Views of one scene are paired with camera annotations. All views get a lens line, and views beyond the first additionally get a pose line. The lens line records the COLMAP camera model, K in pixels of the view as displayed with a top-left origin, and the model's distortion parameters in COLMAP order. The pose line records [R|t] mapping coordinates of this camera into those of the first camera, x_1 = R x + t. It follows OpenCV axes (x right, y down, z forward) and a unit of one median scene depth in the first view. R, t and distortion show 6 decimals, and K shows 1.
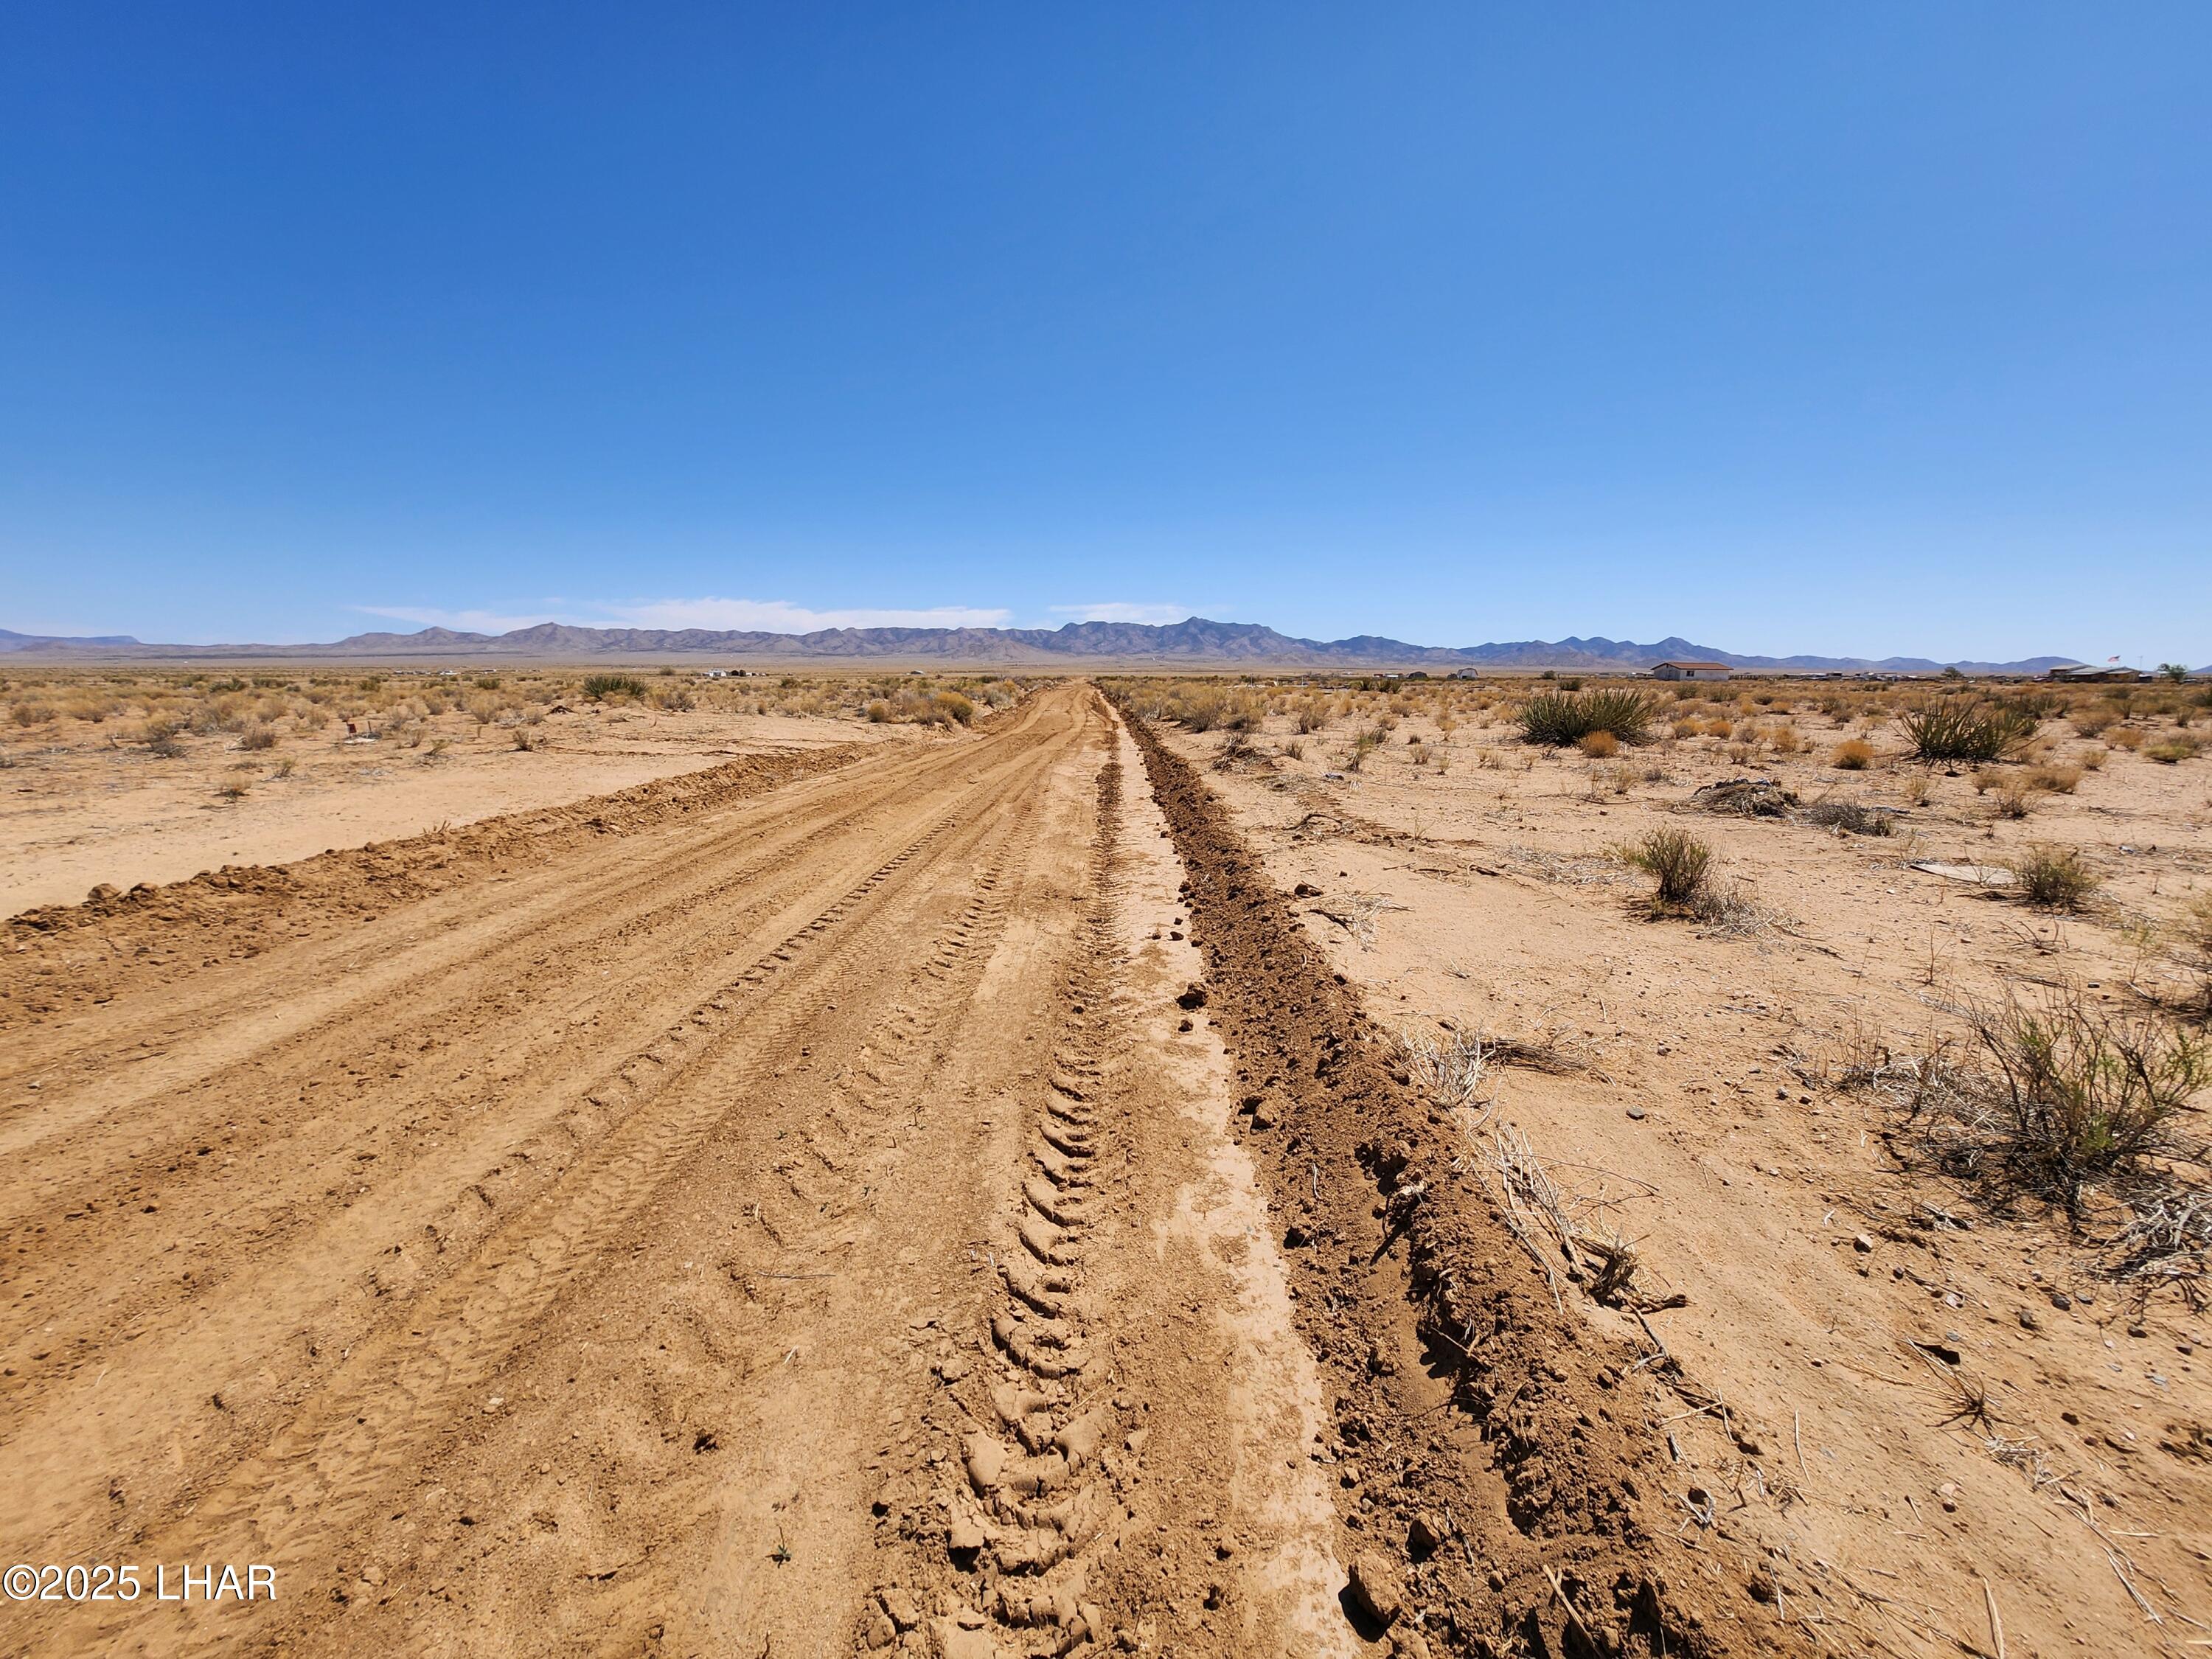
lens RADIAL K [[890.7, 0, 1106.0], [0, 890.7, 829.5], [0, 0, 1]] dist [-0.018626, 0.008370]
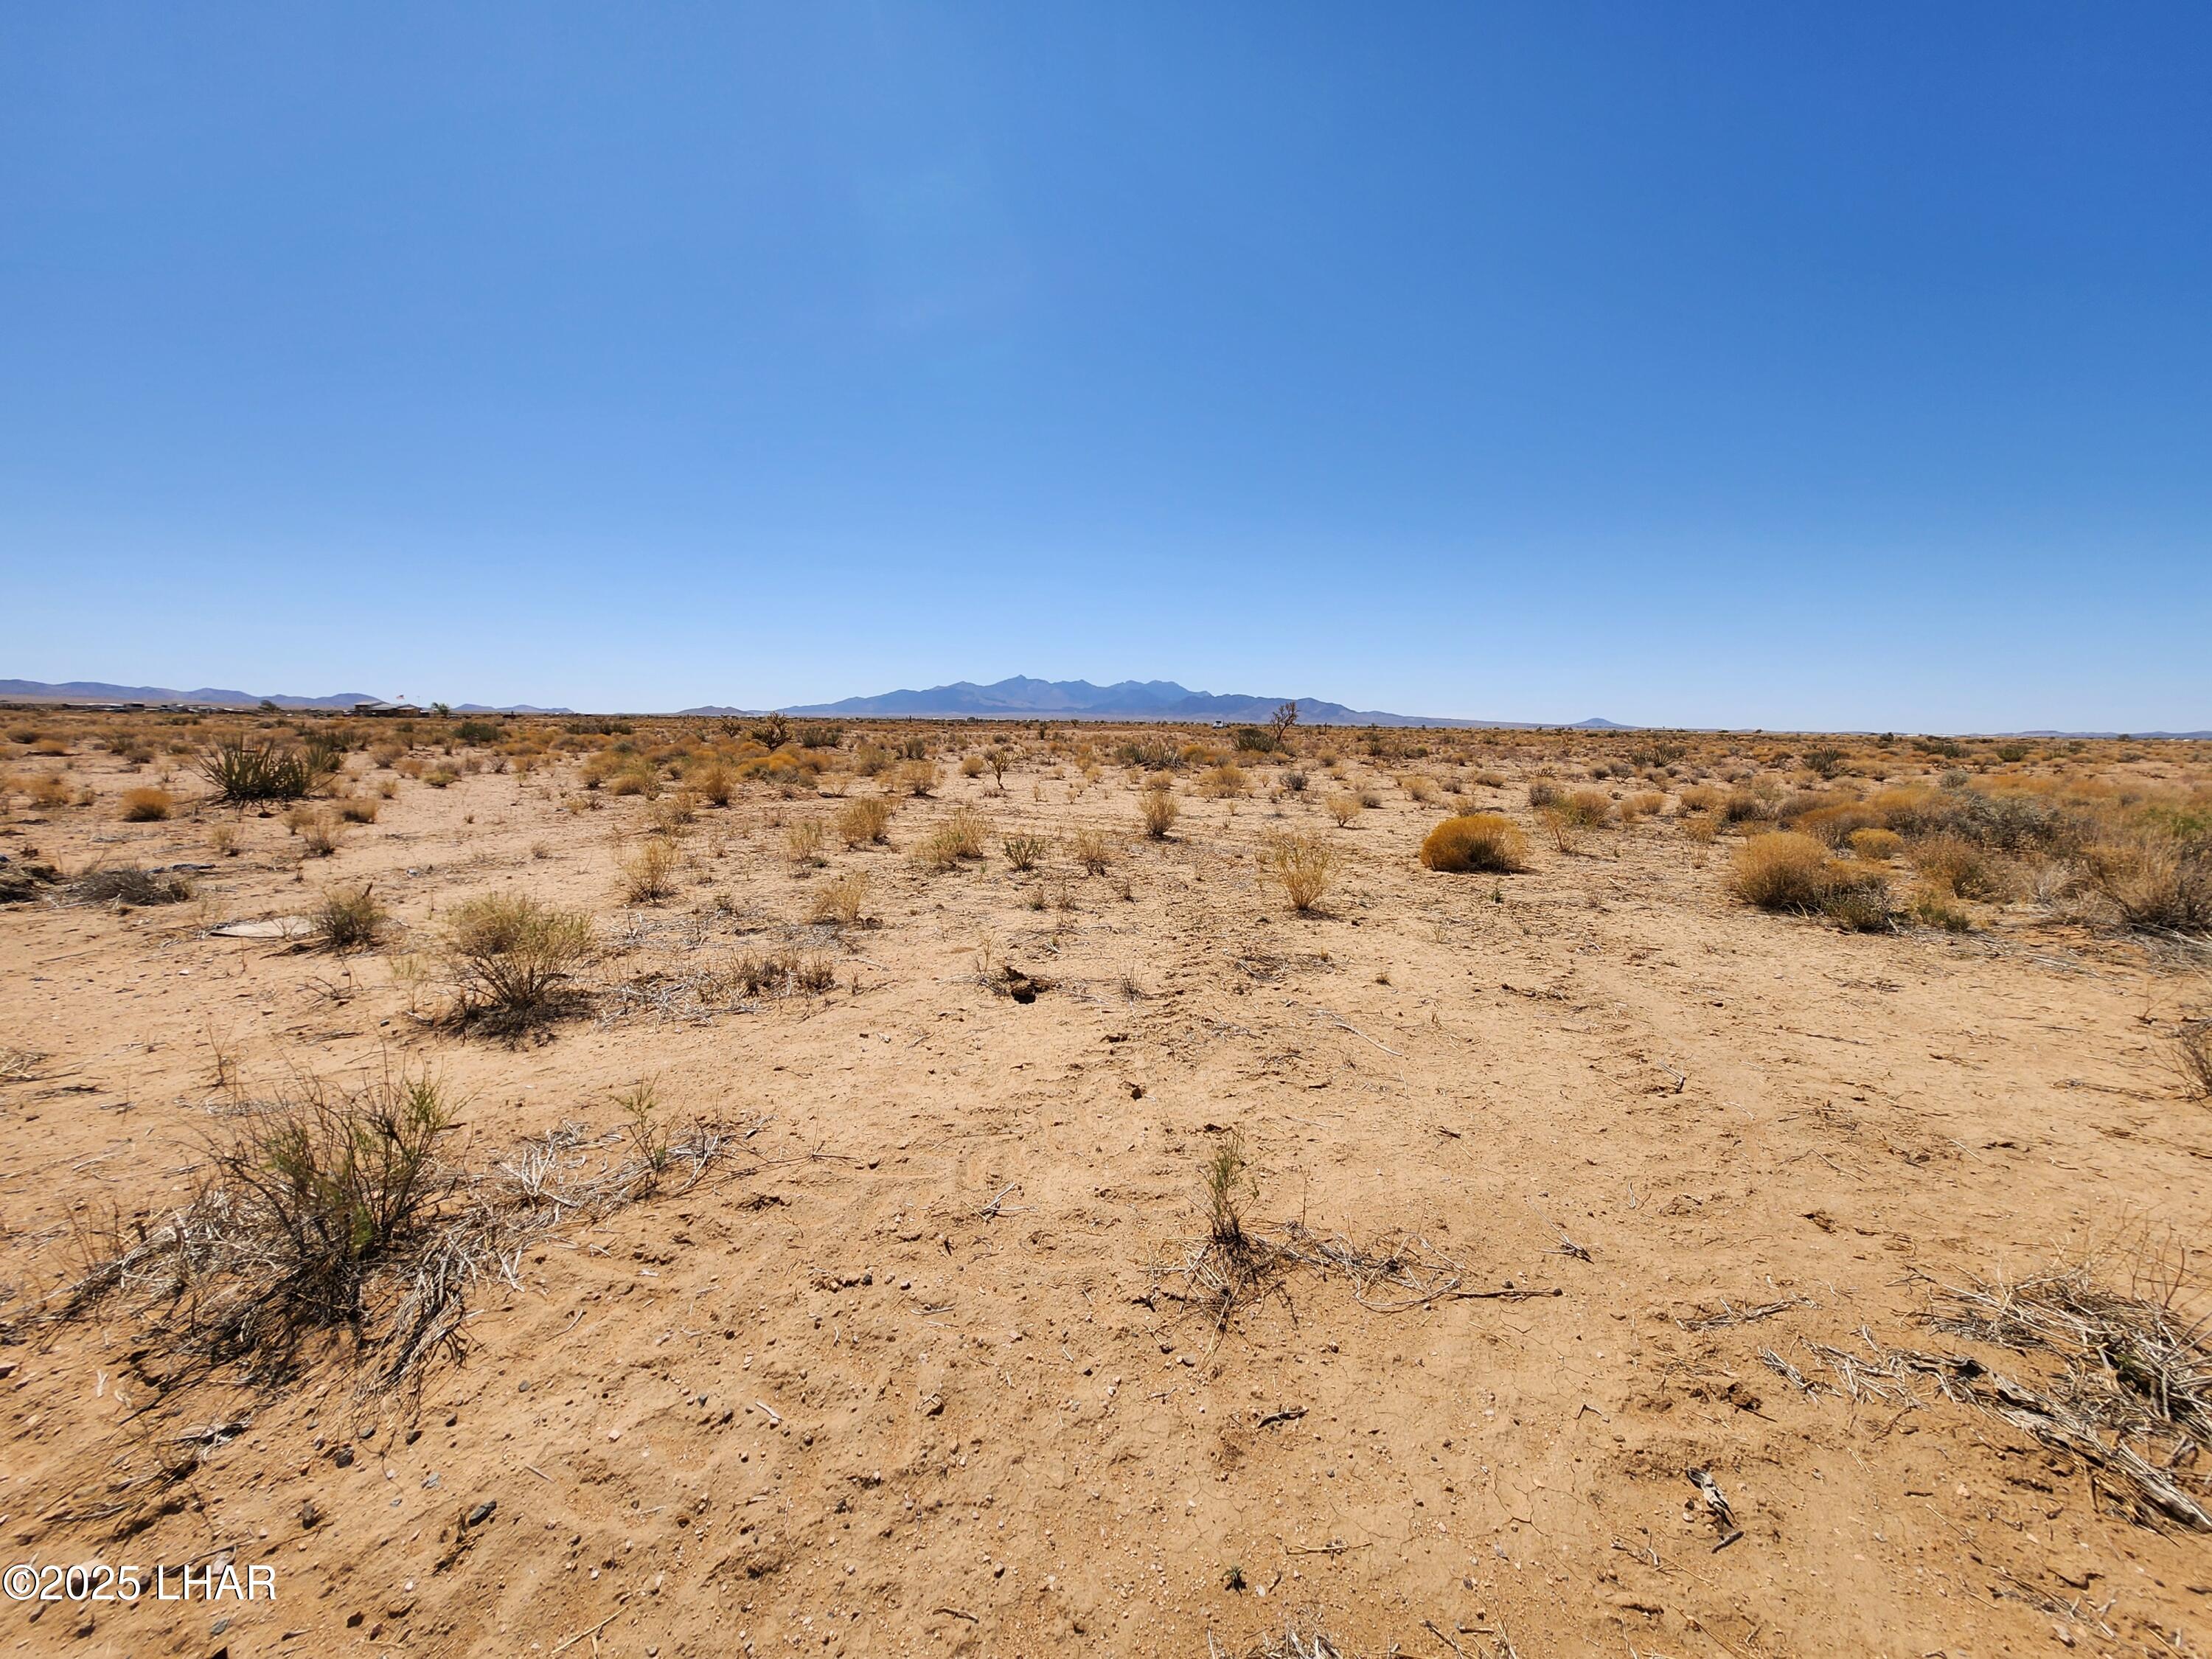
lens RADIAL K [[882.9, 0, 1106.0], [0, 882.9, 829.5], [0, 0, 1]] dist [-0.015511, 0.005946]
pose [[0.054791, -0.118247, 0.991471, 0.082813], [0.153614, 0.982140, 0.108645, -0.016174], [-0.986611, 0.146351, 0.071977, 0.022237]]
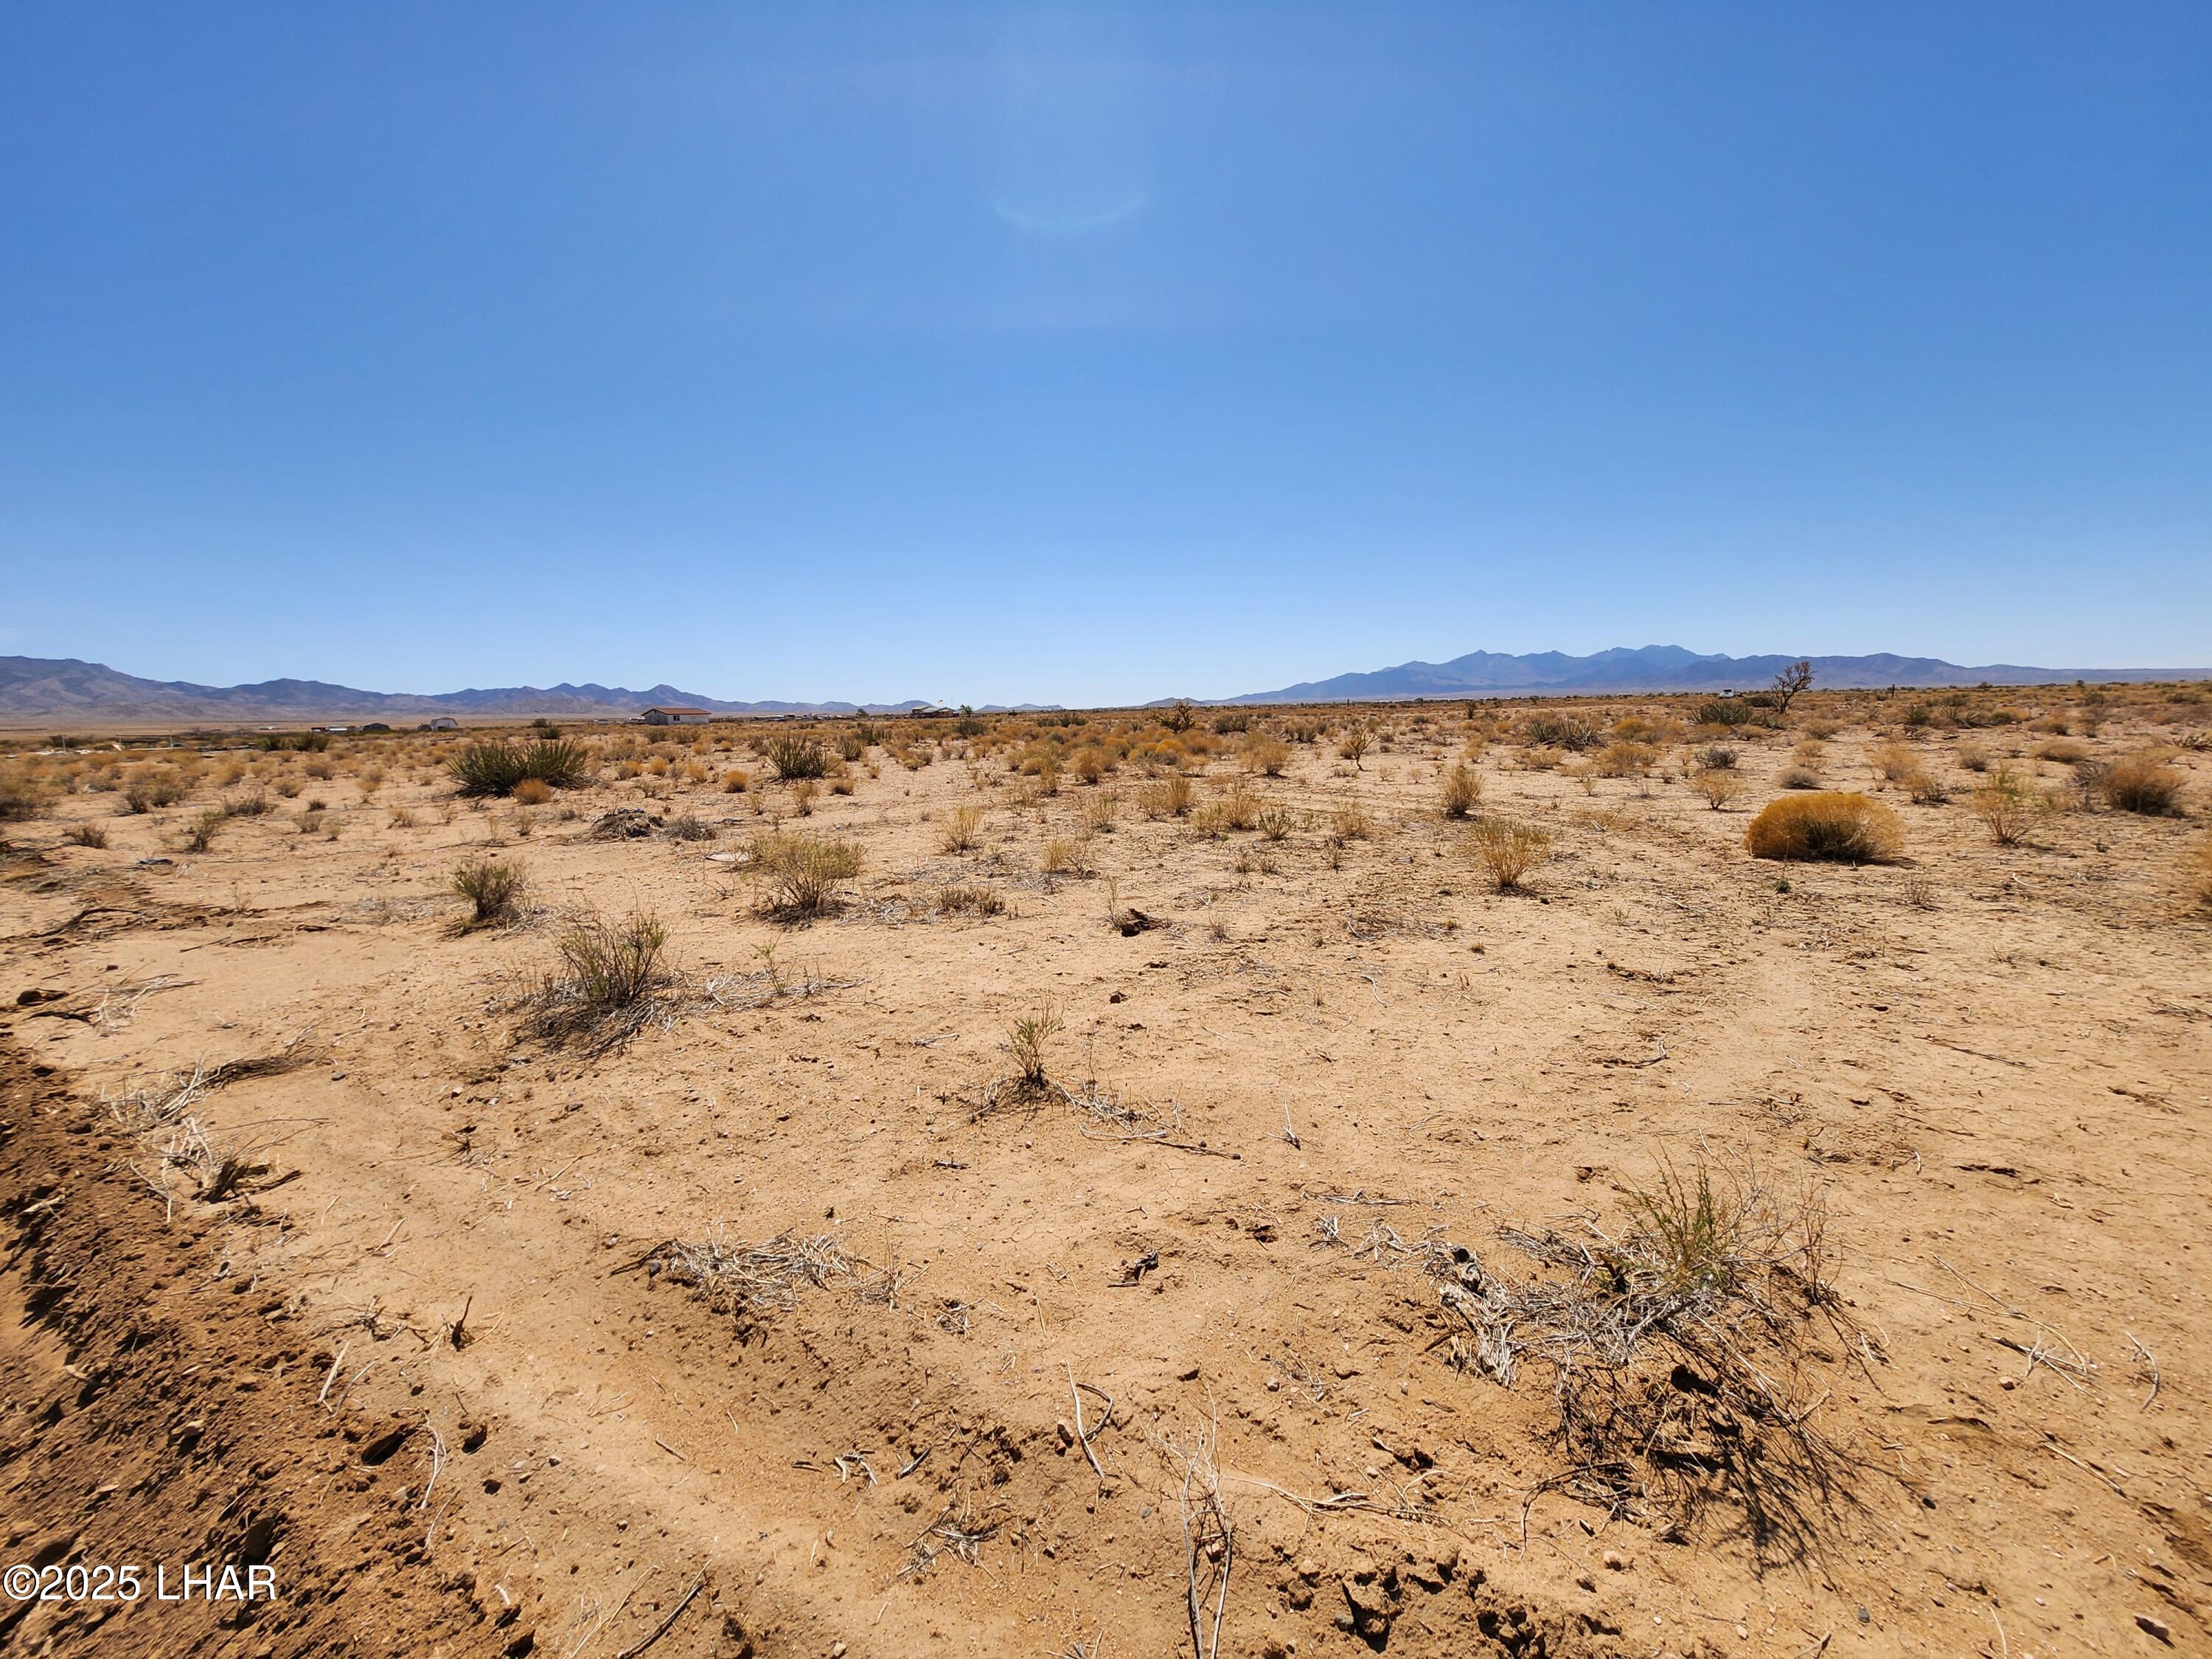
lens RADIAL K [[885.2, 0, 1106.0], [0, 885.2, 829.5], [0, 0, 1]] dist [-0.004913, 0.000328]
pose [[0.520103, -0.126729, 0.844650, 0.052946], [0.169376, 0.984594, 0.043430, 0.037602], [-0.837141, 0.120475, 0.533555, -0.248434]]
